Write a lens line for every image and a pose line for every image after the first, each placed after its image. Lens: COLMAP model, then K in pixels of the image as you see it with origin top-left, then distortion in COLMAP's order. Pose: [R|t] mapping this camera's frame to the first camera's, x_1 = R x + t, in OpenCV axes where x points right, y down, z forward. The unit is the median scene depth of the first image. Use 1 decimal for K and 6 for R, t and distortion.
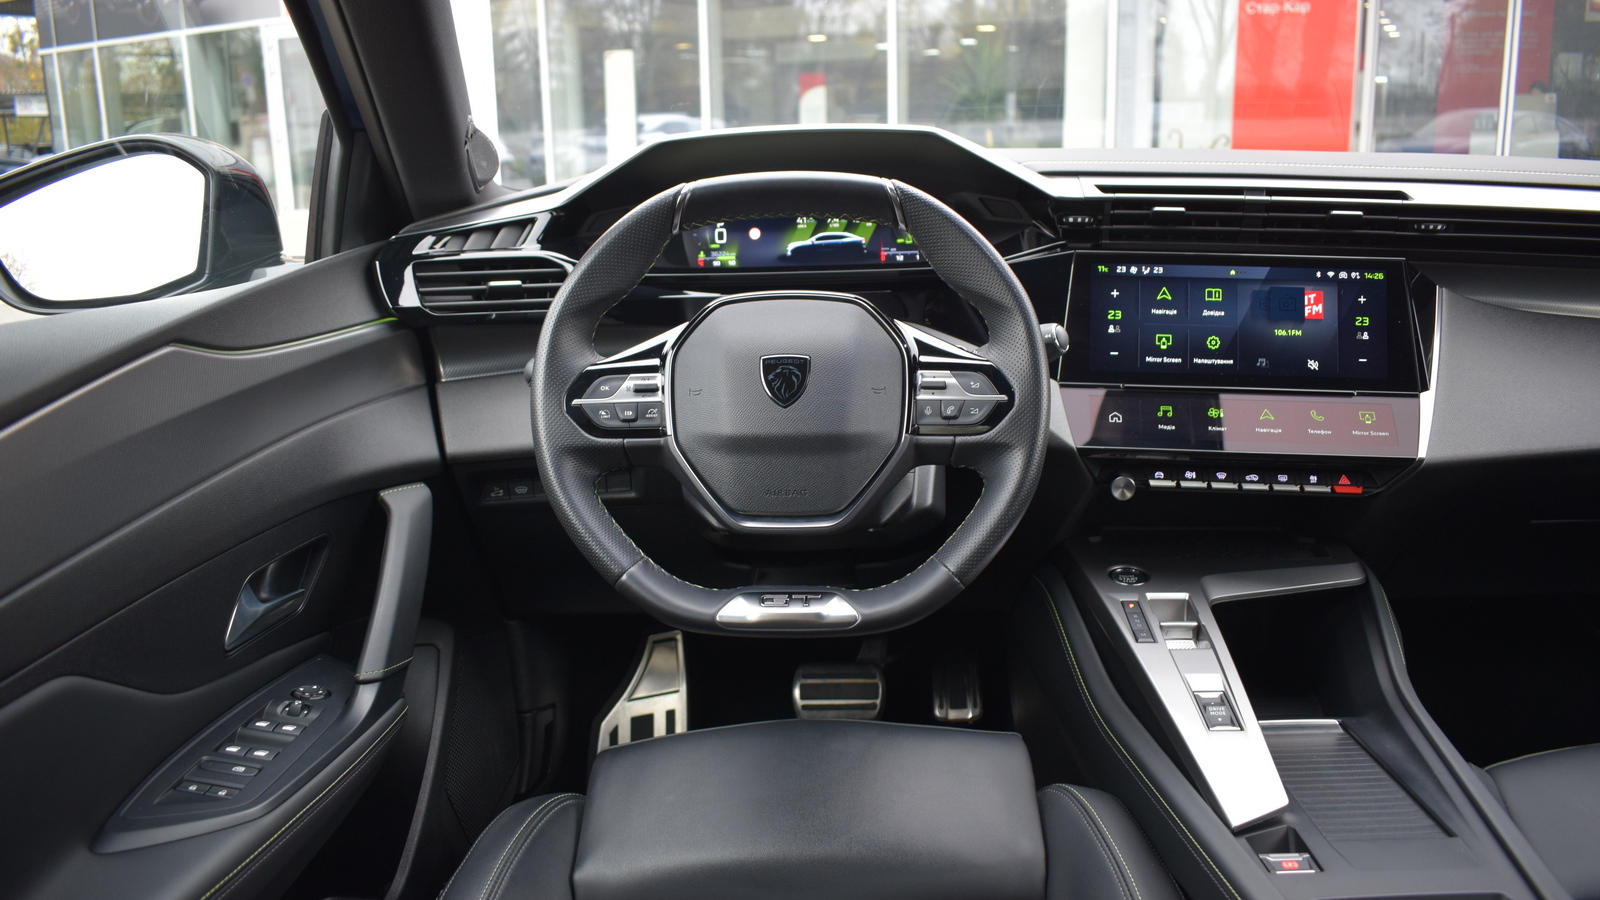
lens RADIAL K [[1236.7, 0, 803.7], [0, 1236.7, 448.7], [0, 0, 1]] dist [-0.093524, -0.003583]
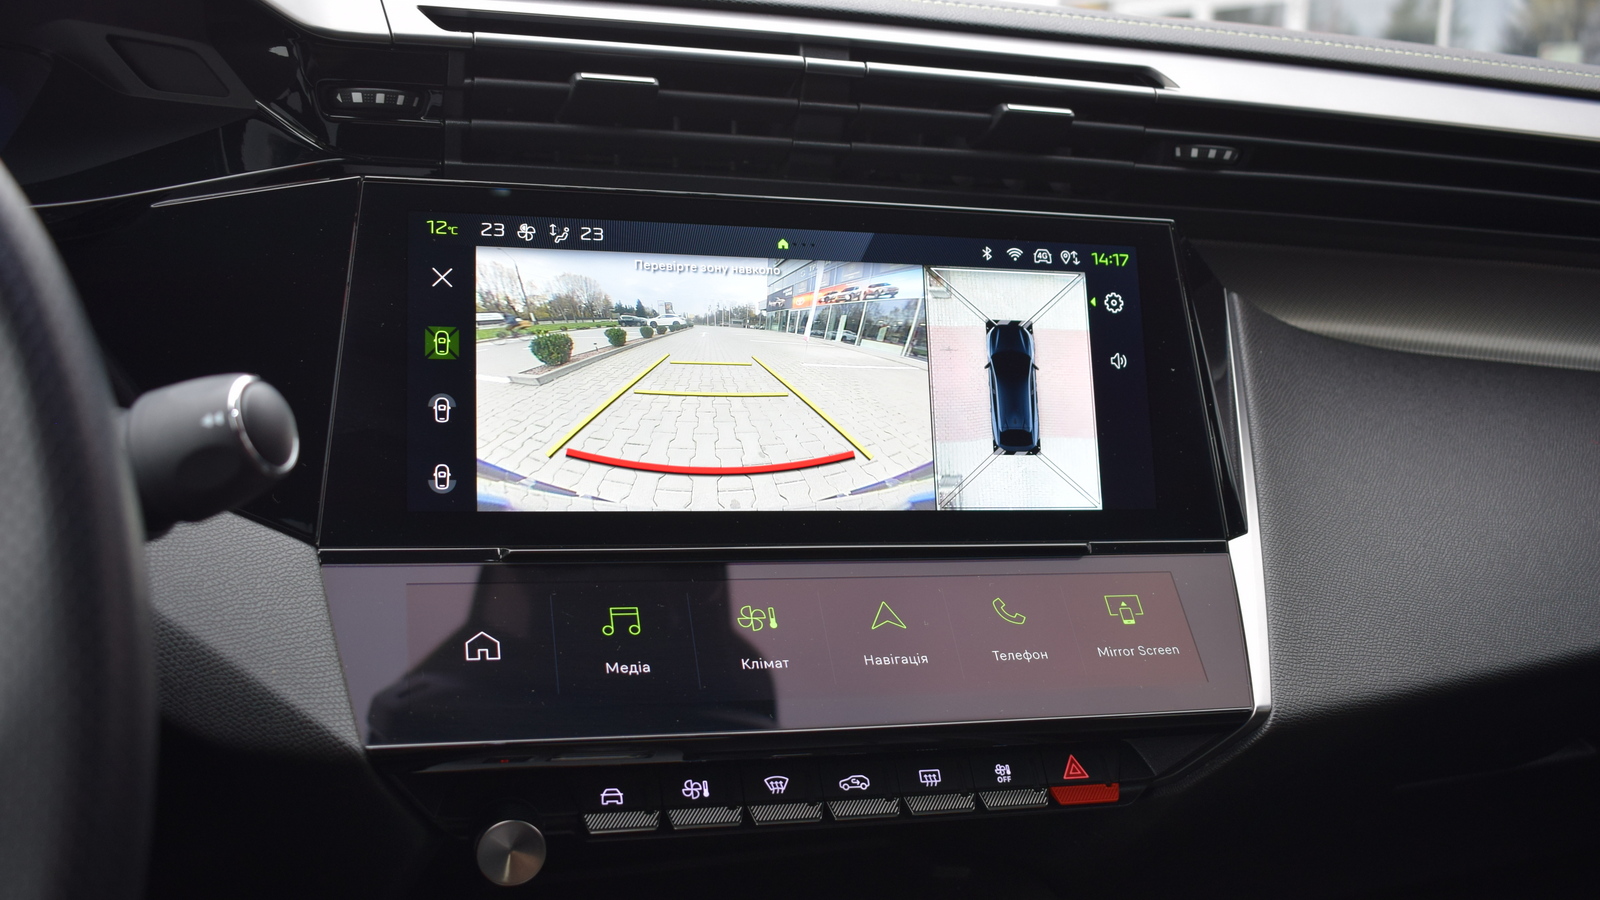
lens RADIAL K [[1540.0, 0, 788.4], [0, 1540.0, 459.5], [0, 0, 1]] dist [-0.061324, 0.000000]
pose [[0.920645, -0.017605, 0.390003, 0.166630], [0.040792, 0.997853, -0.051248, -0.052883], [-0.388263, 0.063091, 0.919386, 0.570345]]
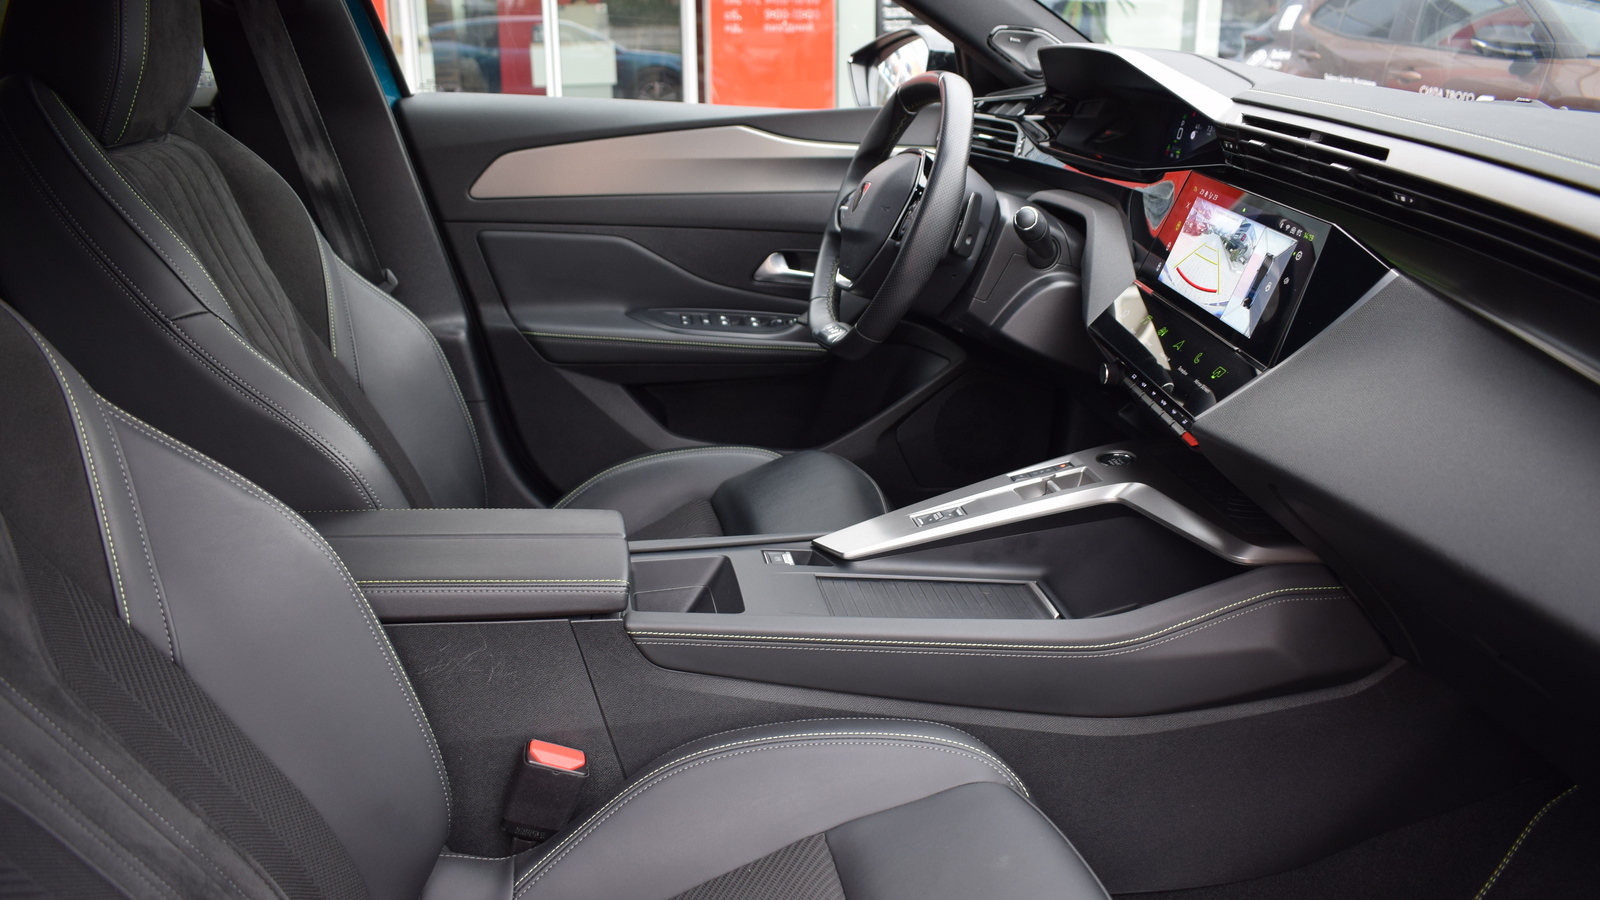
lens RADIAL K [[1236.7, 0, 799.8], [0, 1236.7, 451.3], [0, 0, 1]] dist [-0.093524, -0.003583]
pose [[0.193866, 0.344594, -0.918516, 1.289110], [-0.263993, 0.920067, 0.289456, -0.158887], [0.944841, 0.186366, 0.269340, 0.437493]]
